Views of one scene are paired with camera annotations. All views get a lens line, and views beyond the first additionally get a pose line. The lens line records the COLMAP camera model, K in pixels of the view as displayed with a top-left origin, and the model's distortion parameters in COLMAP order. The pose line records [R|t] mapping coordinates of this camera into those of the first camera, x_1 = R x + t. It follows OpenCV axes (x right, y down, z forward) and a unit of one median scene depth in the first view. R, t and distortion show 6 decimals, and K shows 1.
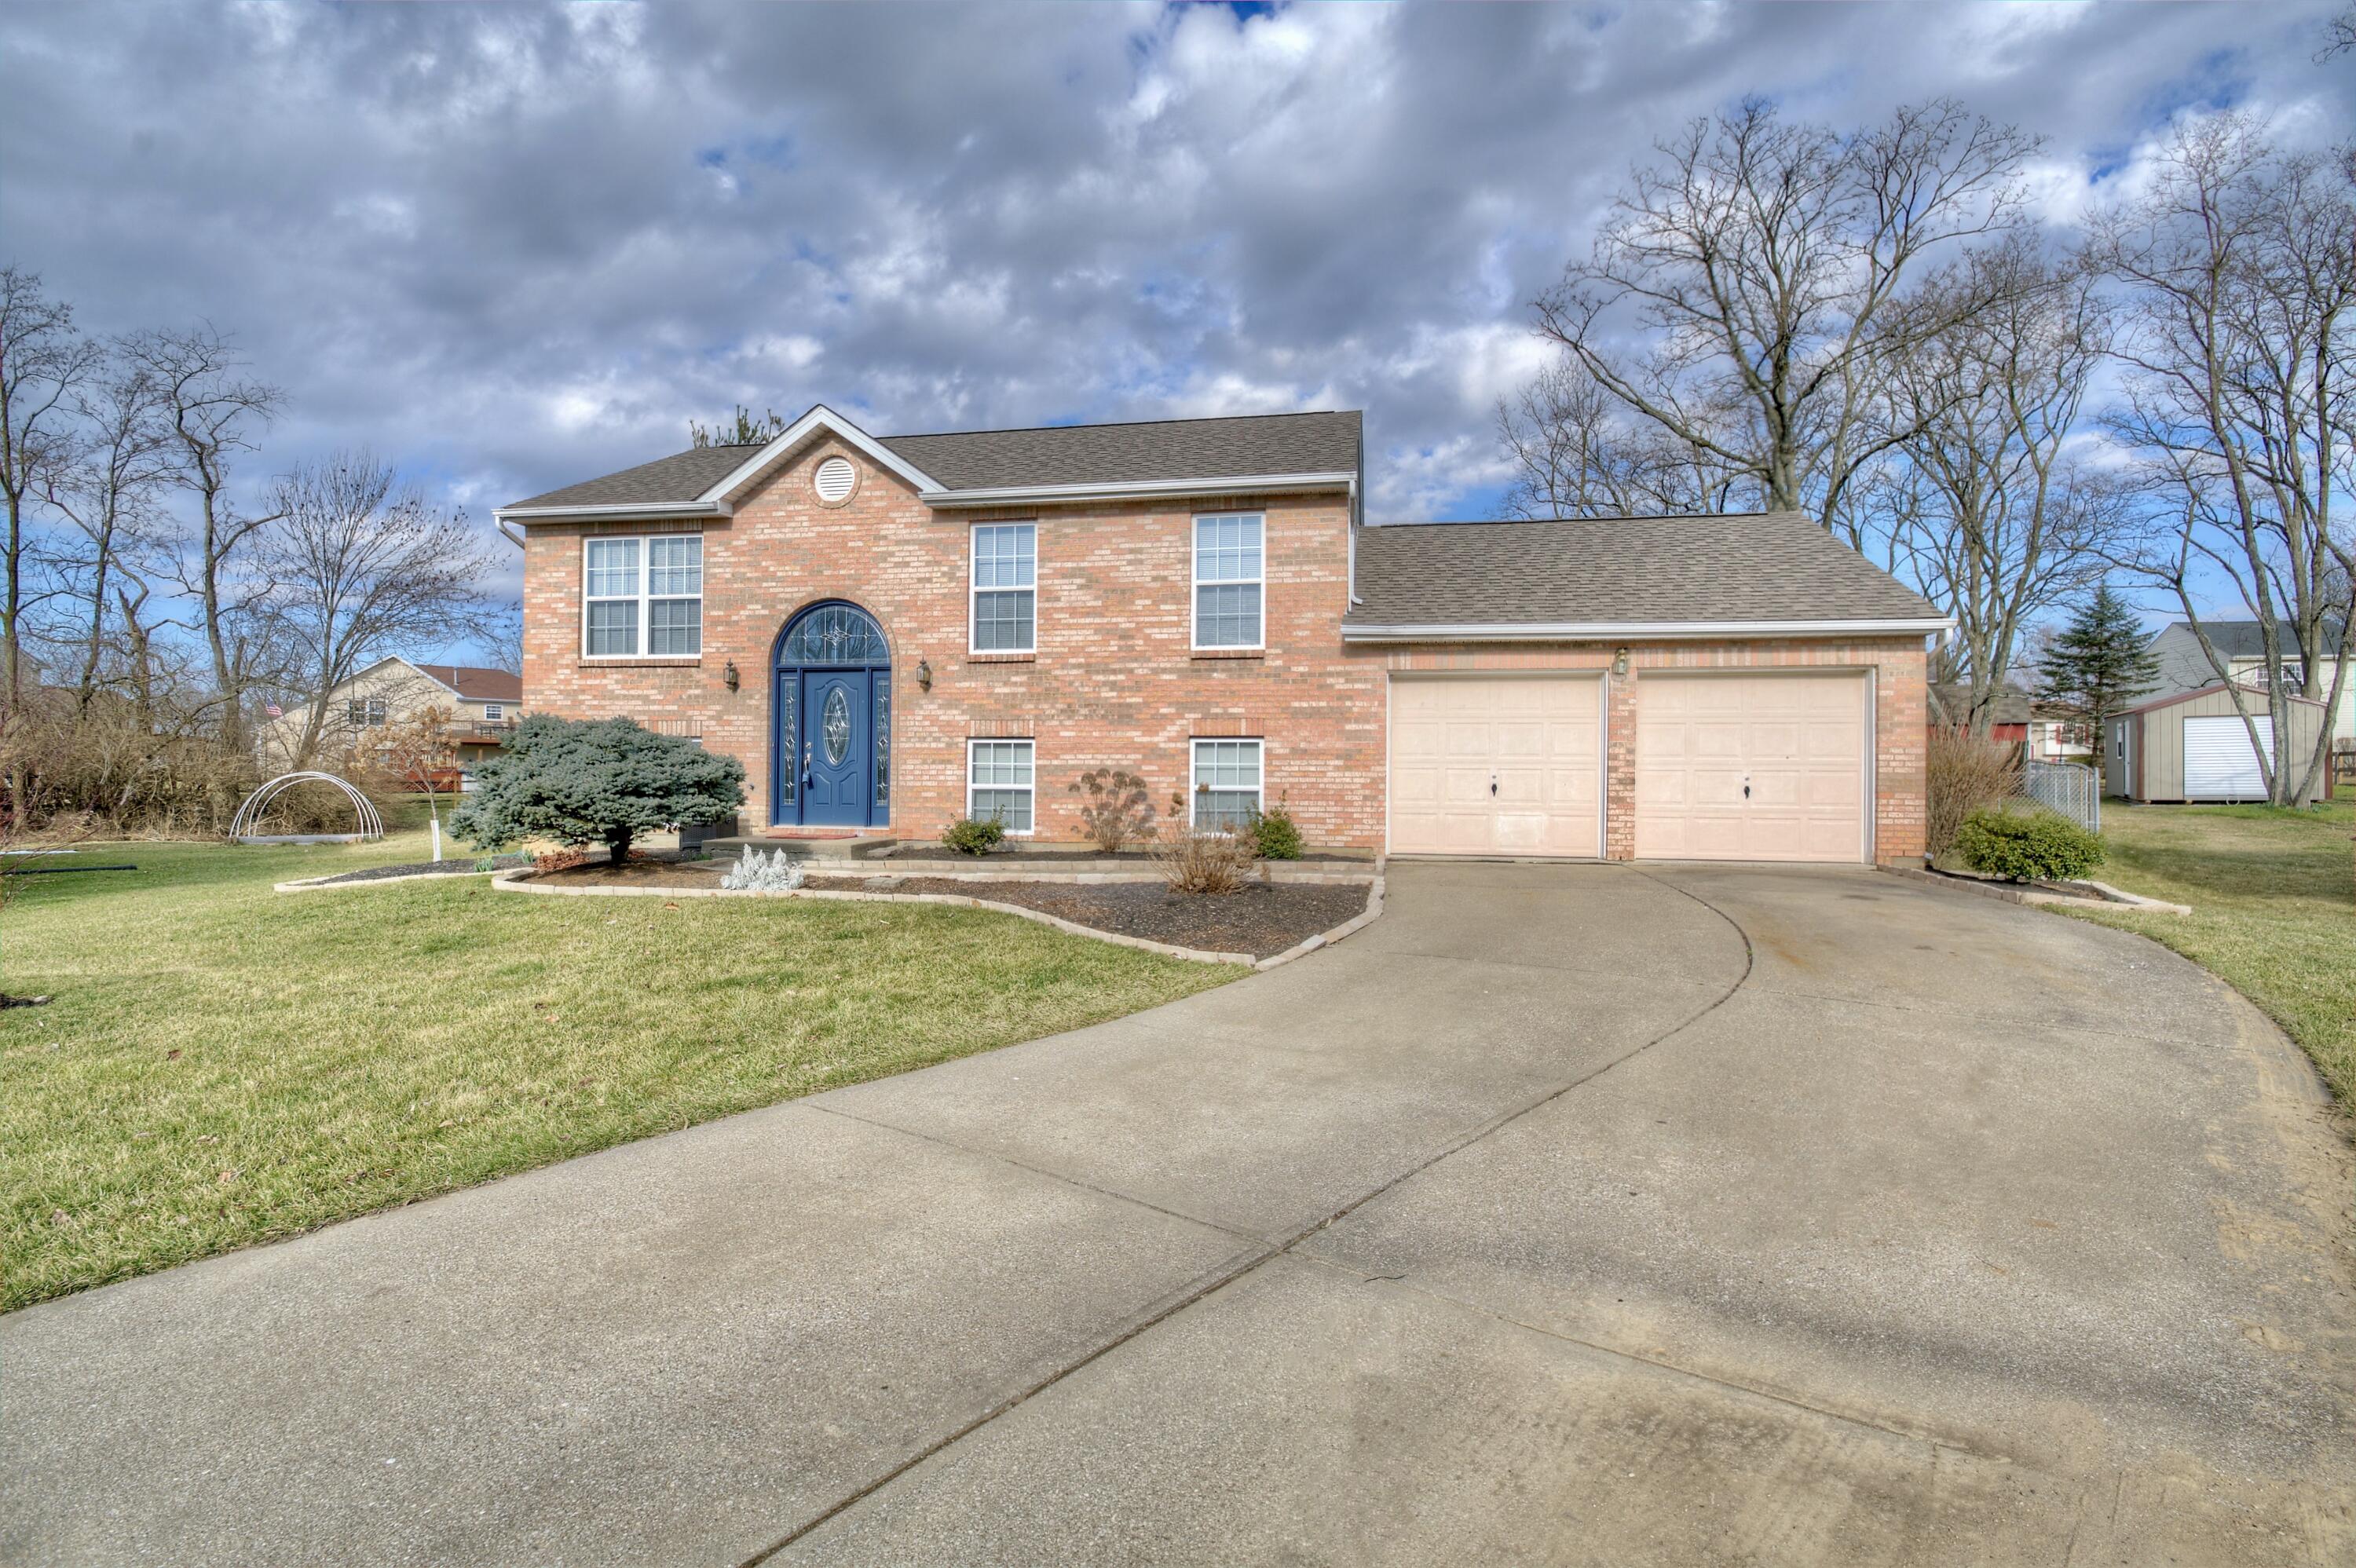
lens RADIAL K [[1088.5, 0, 1176.9], [0, 1088.5, 782.8], [0, 0, 1]] dist [0.000907, 0.000100]
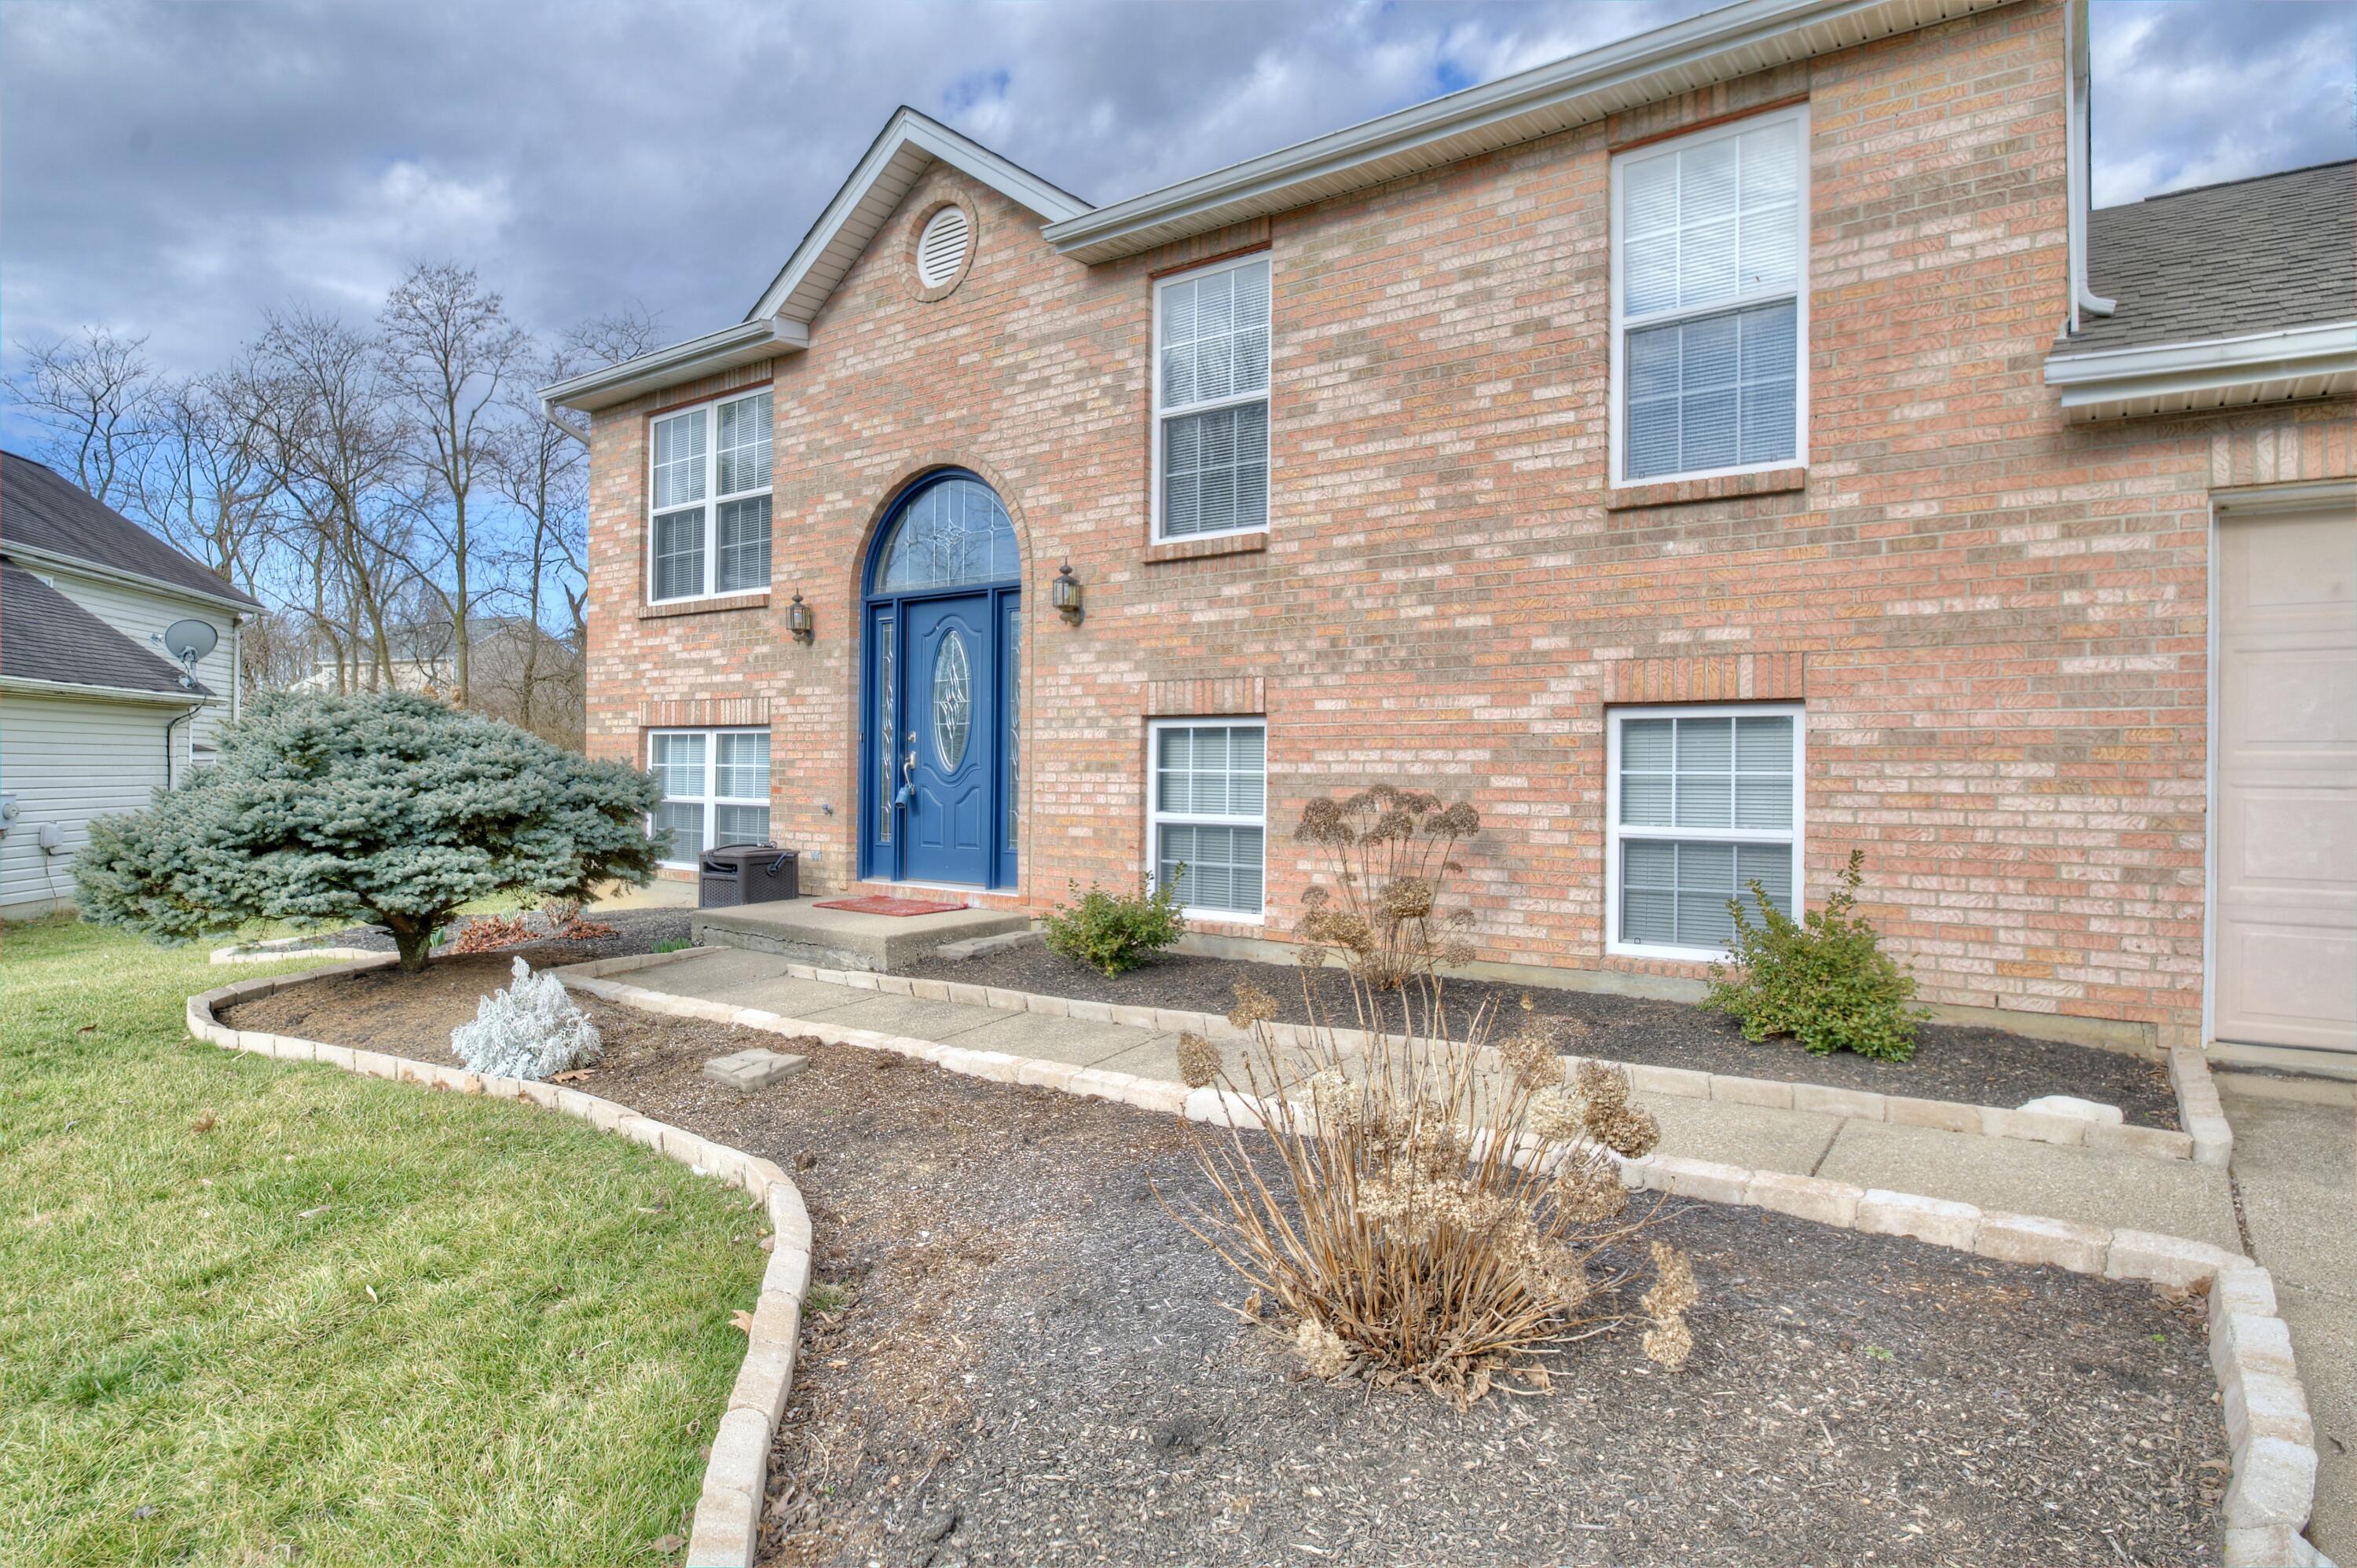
lens RADIAL K [[1304.3, 0, 1183.4], [0, 1304.3, 777.4], [0, 0, 1]] dist [-0.016221, -0.000388]
pose [[0.910802, 0.000837, -0.412843, 0.066314], [-0.000628, 1.000000, 0.000643, -0.015331], [0.412843, -0.000326, 0.910802, 0.480547]]
